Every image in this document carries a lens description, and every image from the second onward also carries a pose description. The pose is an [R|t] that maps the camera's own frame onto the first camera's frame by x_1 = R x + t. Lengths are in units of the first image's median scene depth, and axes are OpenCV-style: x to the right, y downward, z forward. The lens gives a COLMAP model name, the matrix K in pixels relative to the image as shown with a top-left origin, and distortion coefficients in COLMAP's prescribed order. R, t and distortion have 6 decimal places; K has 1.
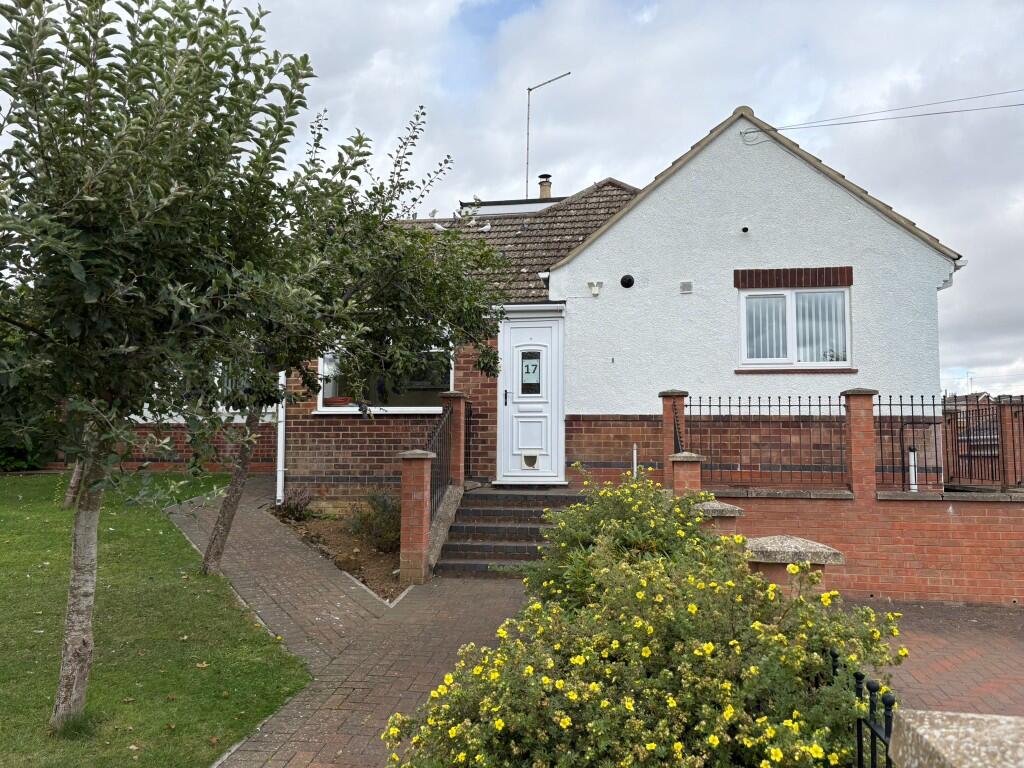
lens RADIAL K [[775.1, 0, 511.2], [0, 775.1, 387.0], [0, 0, 1]] dist [0.015410, -0.002086]
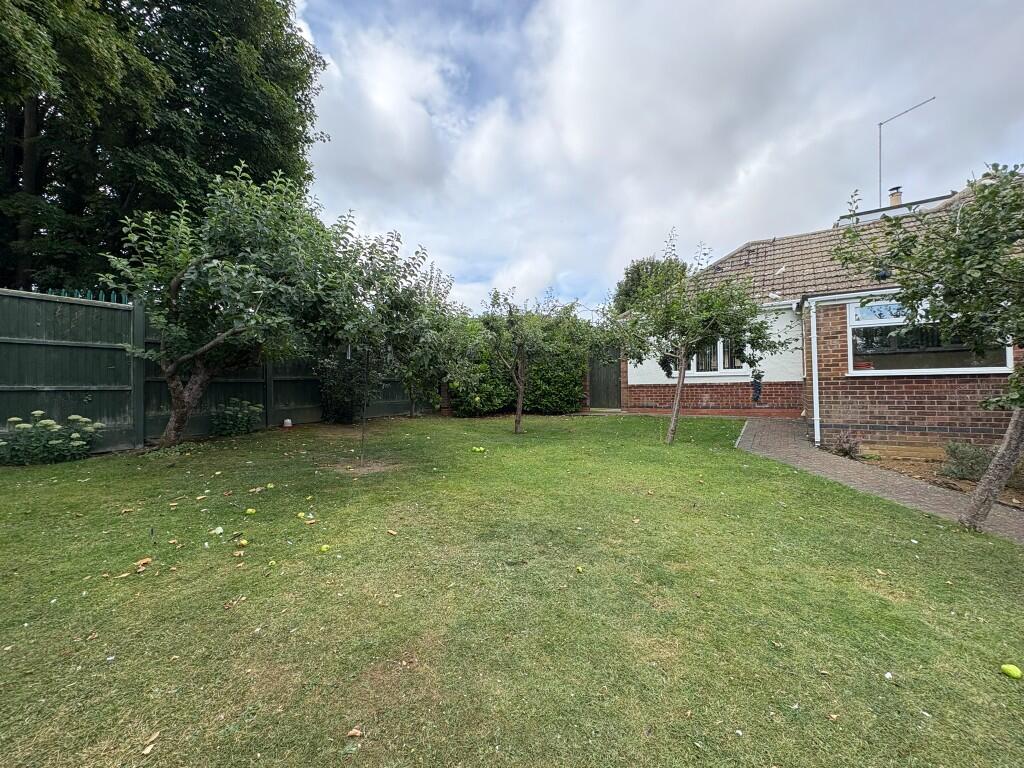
lens RADIAL K [[407.4, 0, 515.1], [0, 407.4, 384.4], [0, 0, 1]] dist [-0.000941, 0.000489]
pose [[0.912581, -0.018052, -0.408497, -0.481061], [0.043694, 0.997610, 0.053526, -0.011727], [0.406554, -0.066696, 0.911189, 0.163639]]
